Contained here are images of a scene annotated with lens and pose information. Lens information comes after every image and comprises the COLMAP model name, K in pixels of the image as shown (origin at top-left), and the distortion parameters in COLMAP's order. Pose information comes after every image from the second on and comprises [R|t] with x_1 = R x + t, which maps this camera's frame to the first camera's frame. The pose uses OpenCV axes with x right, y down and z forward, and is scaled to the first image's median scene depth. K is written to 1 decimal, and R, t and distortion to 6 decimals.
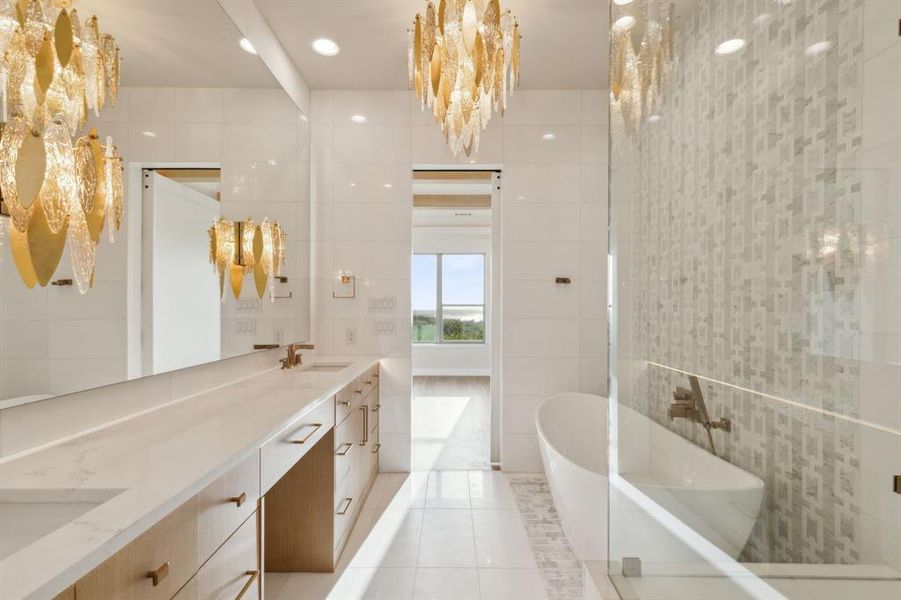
lens RADIAL K [[419.1, 0, 449.0], [0, 419.1, 305.1], [0, 0, 1]] dist [-0.000287, -0.000022]
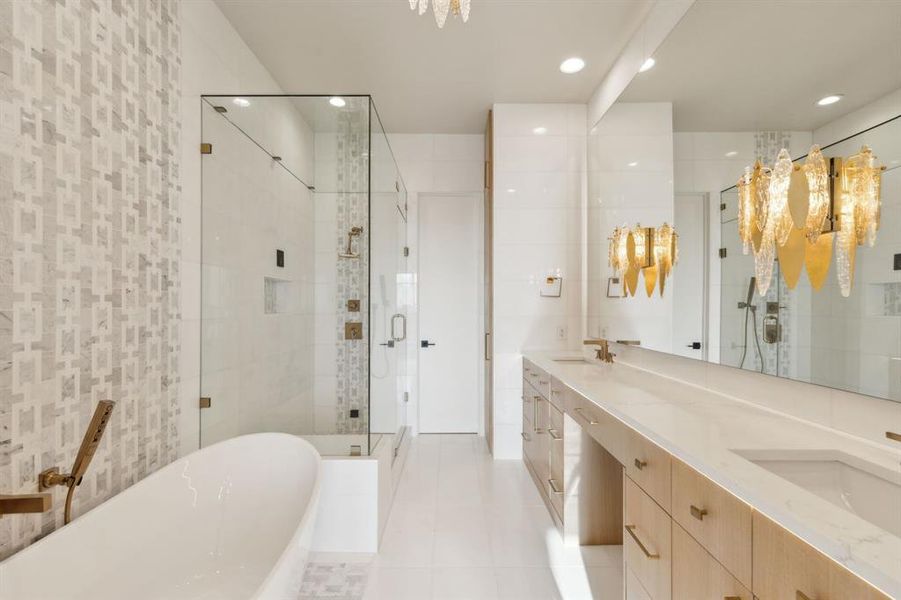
lens RADIAL K [[419.1, 0, 450.4], [0, 419.1, 304.4], [0, 0, 1]] dist [-0.000287, -0.000022]
pose [[-0.999952, -0.004397, -0.008760, 0.039737], [-0.004300, 0.999928, -0.011160, 0.017007], [0.008809, -0.011122, -0.999899, 1.978845]]
